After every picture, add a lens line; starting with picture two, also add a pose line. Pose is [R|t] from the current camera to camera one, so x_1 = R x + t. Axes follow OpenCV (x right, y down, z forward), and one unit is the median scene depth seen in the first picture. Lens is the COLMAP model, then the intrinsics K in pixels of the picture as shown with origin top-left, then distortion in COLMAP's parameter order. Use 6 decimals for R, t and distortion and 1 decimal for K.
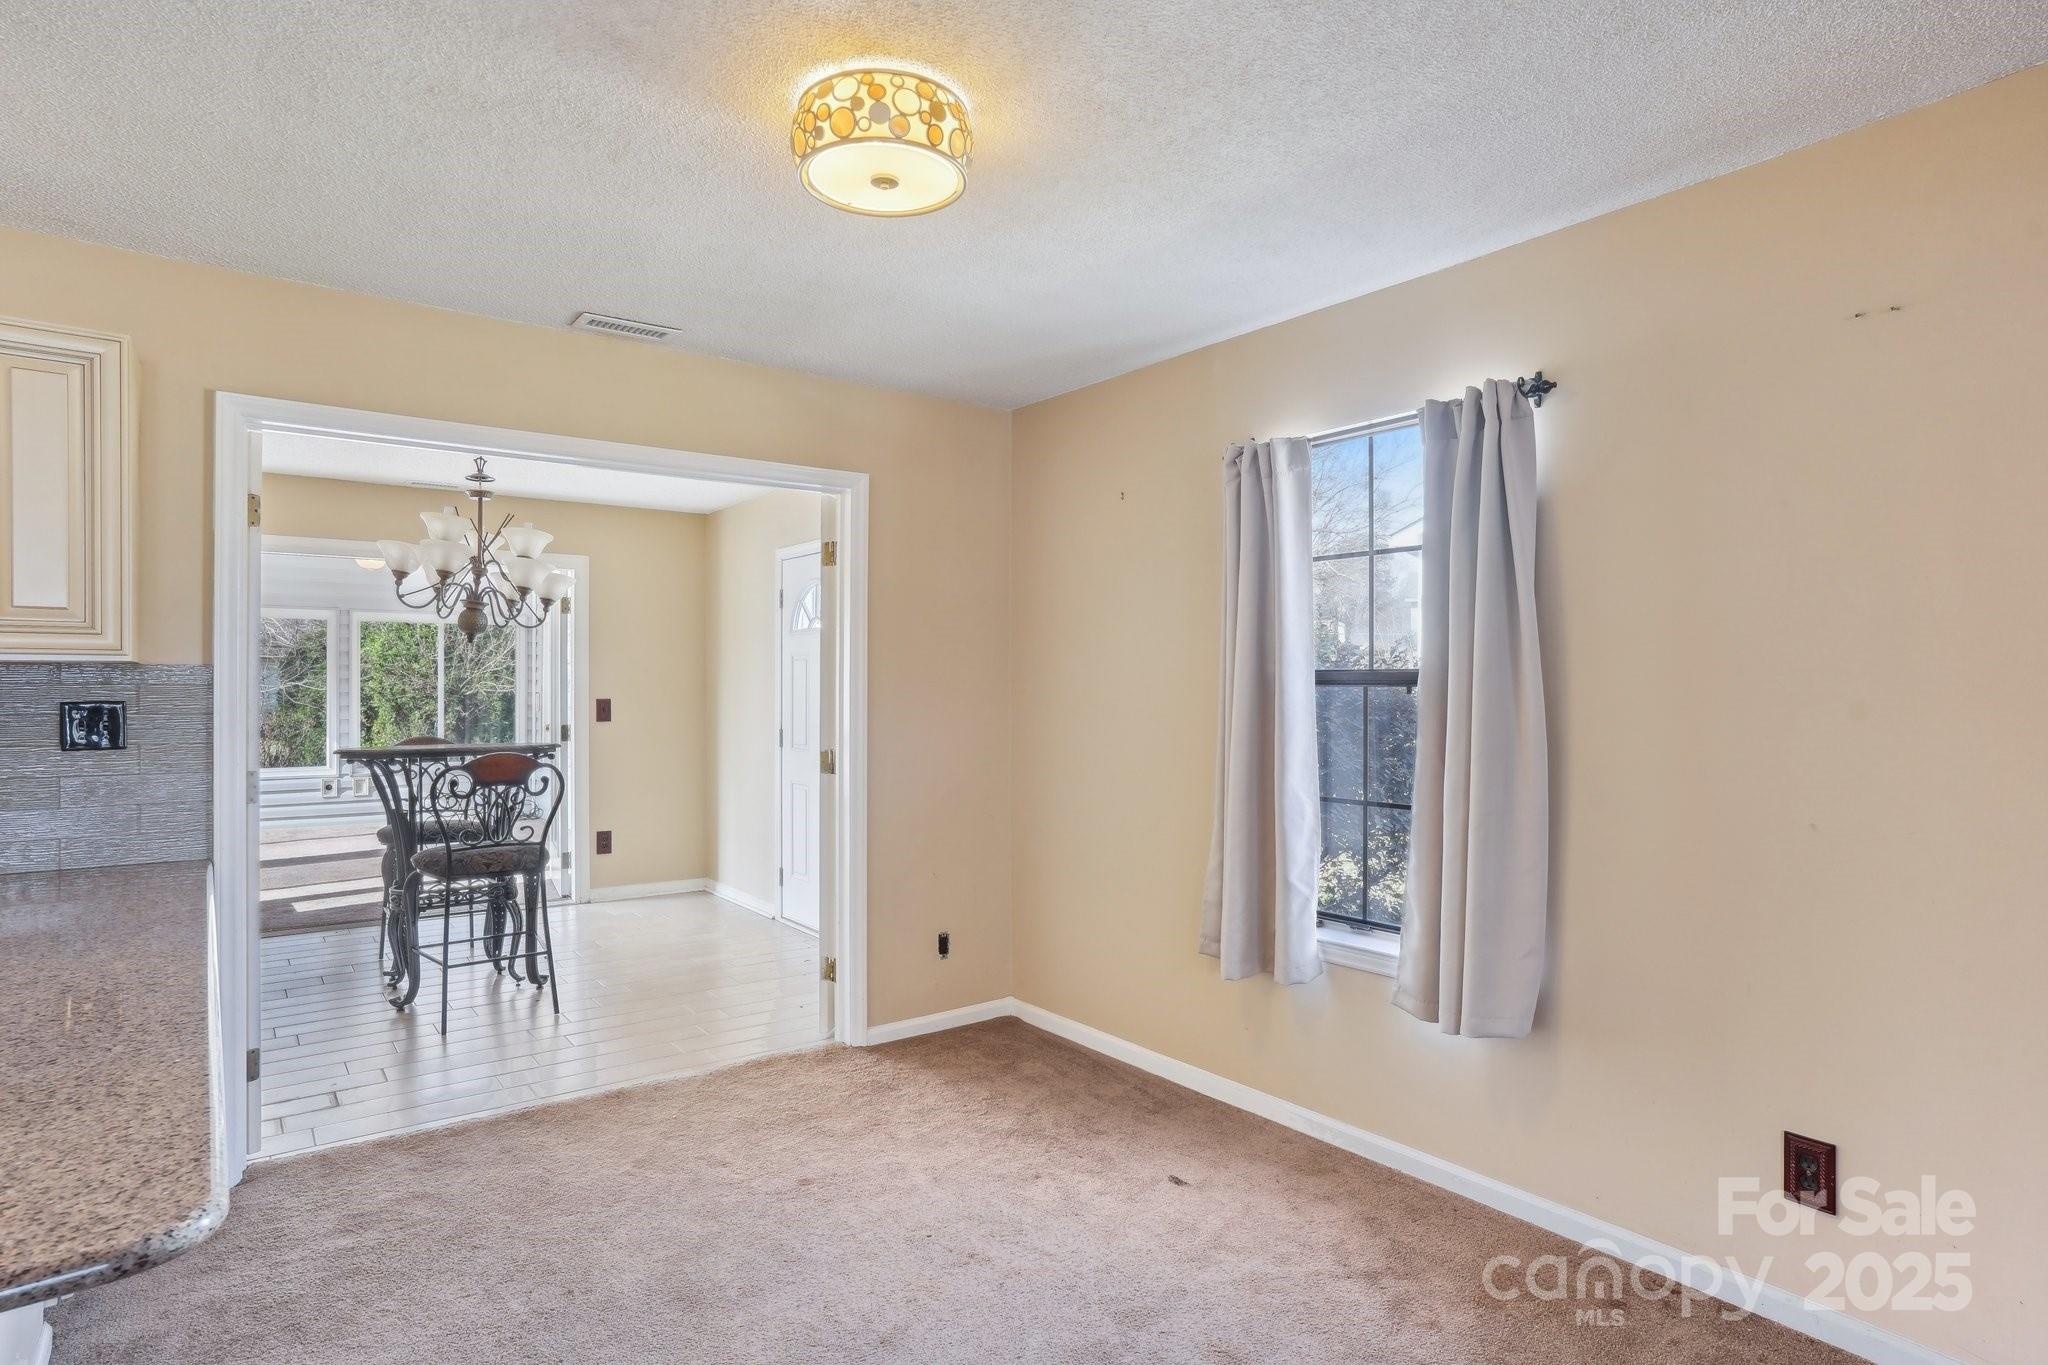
lens RADIAL K [[1090.8, 0, 1030.3], [0, 1090.8, 686.9], [0, 0, 1]] dist [-0.041889, 0.000607]
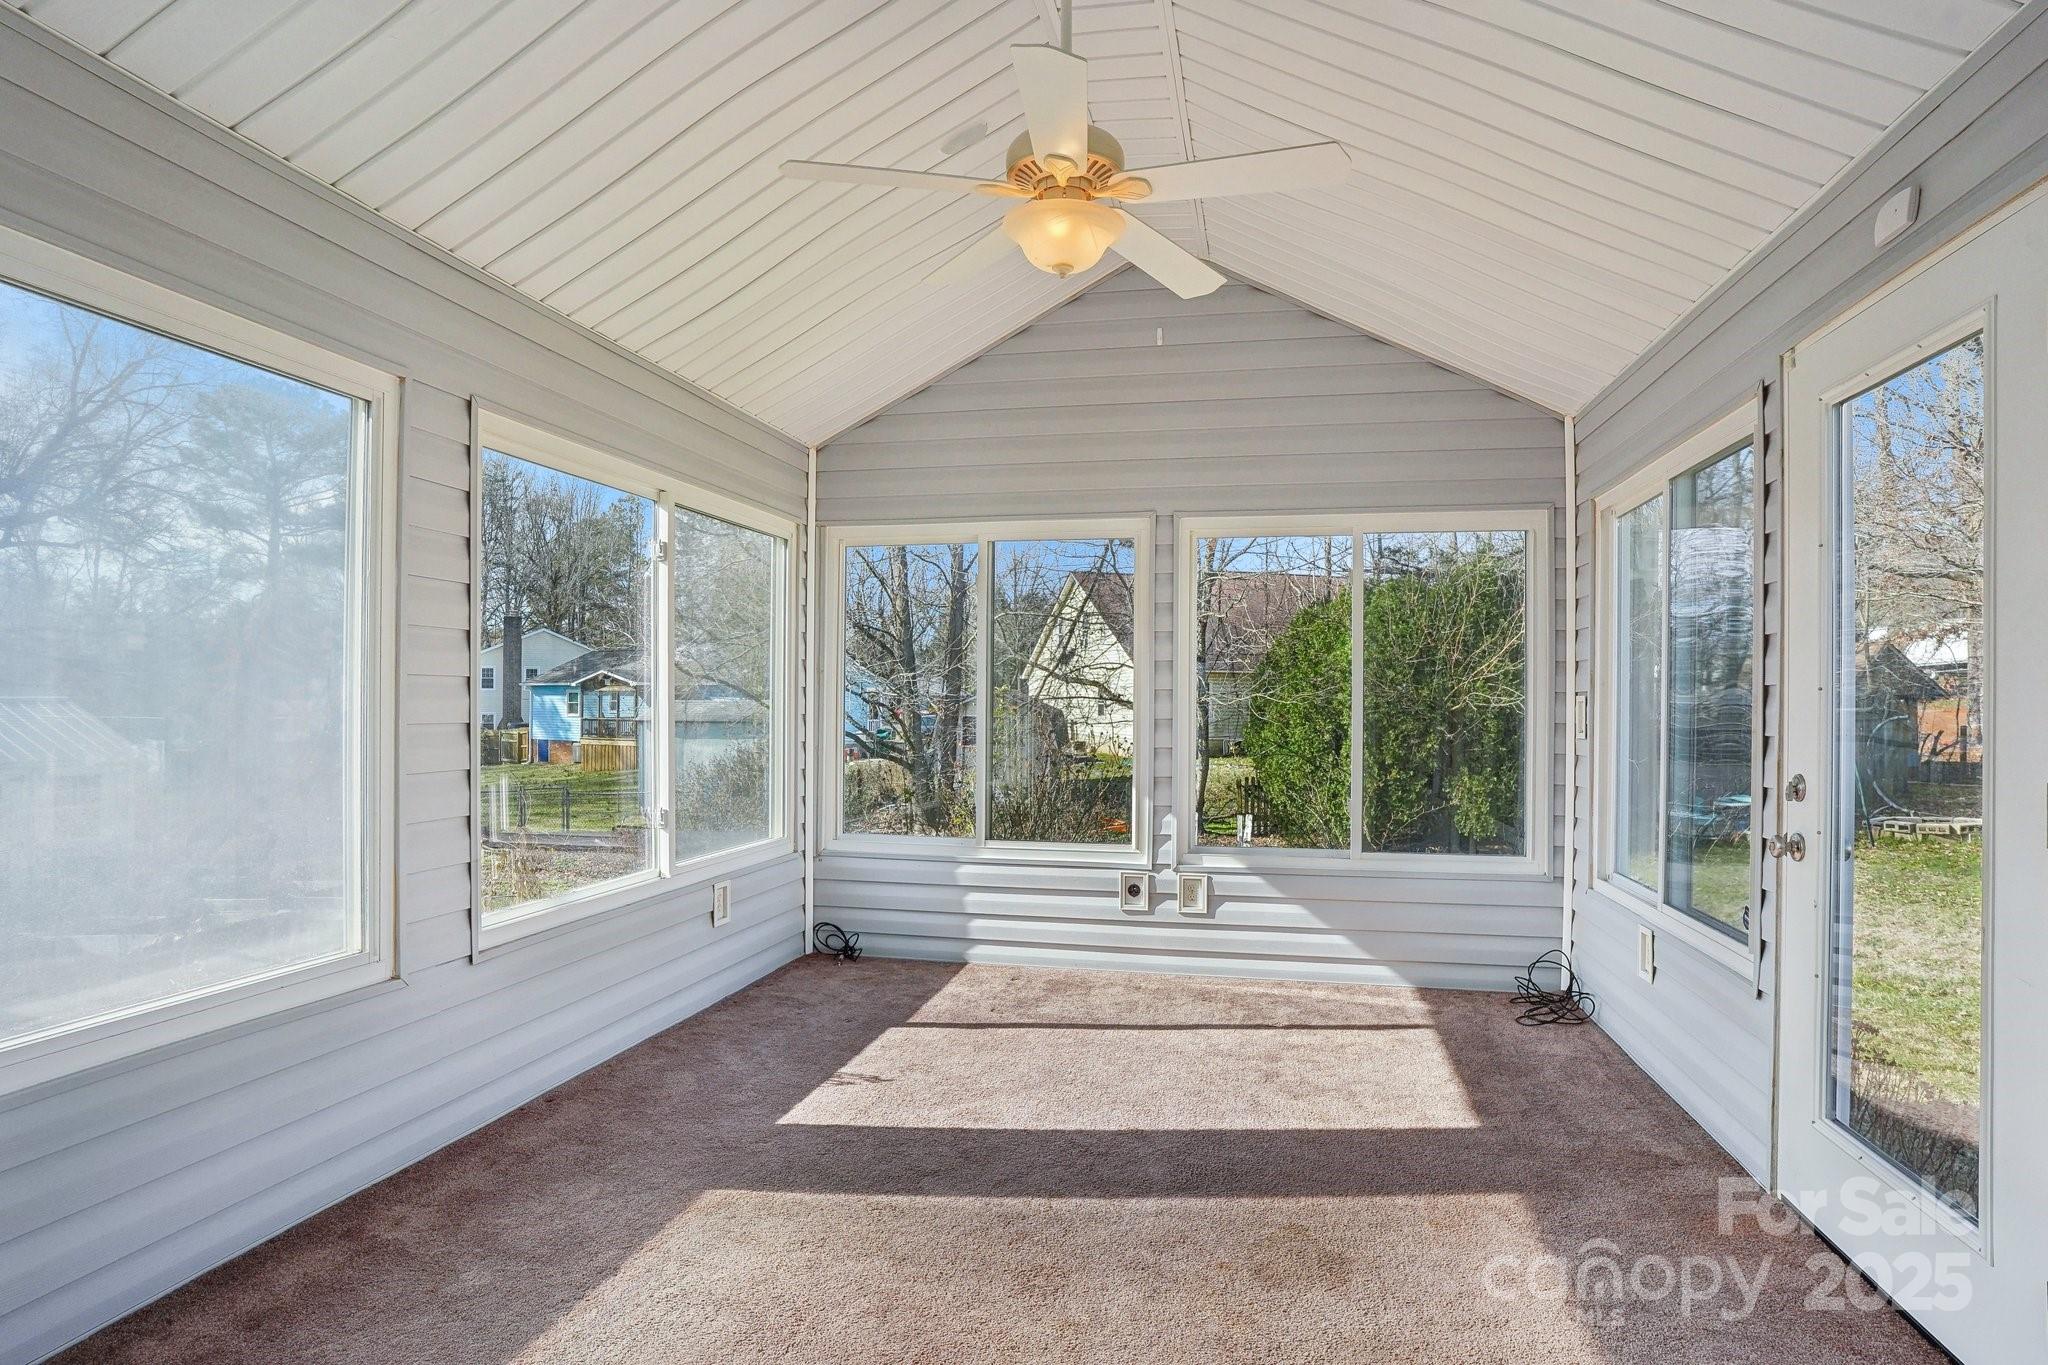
lens RADIAL K [[1111.3, 0, 1028.9], [0, 1111.3, 683.6], [0, 0, 1]] dist [-0.077853, 0.044810]
pose [[0.652096, -0.009780, -0.758074, -0.785745], [-0.006926, 0.999798, -0.018856, 0.029703], [0.758105, 0.017546, 0.651896, 1.618844]]
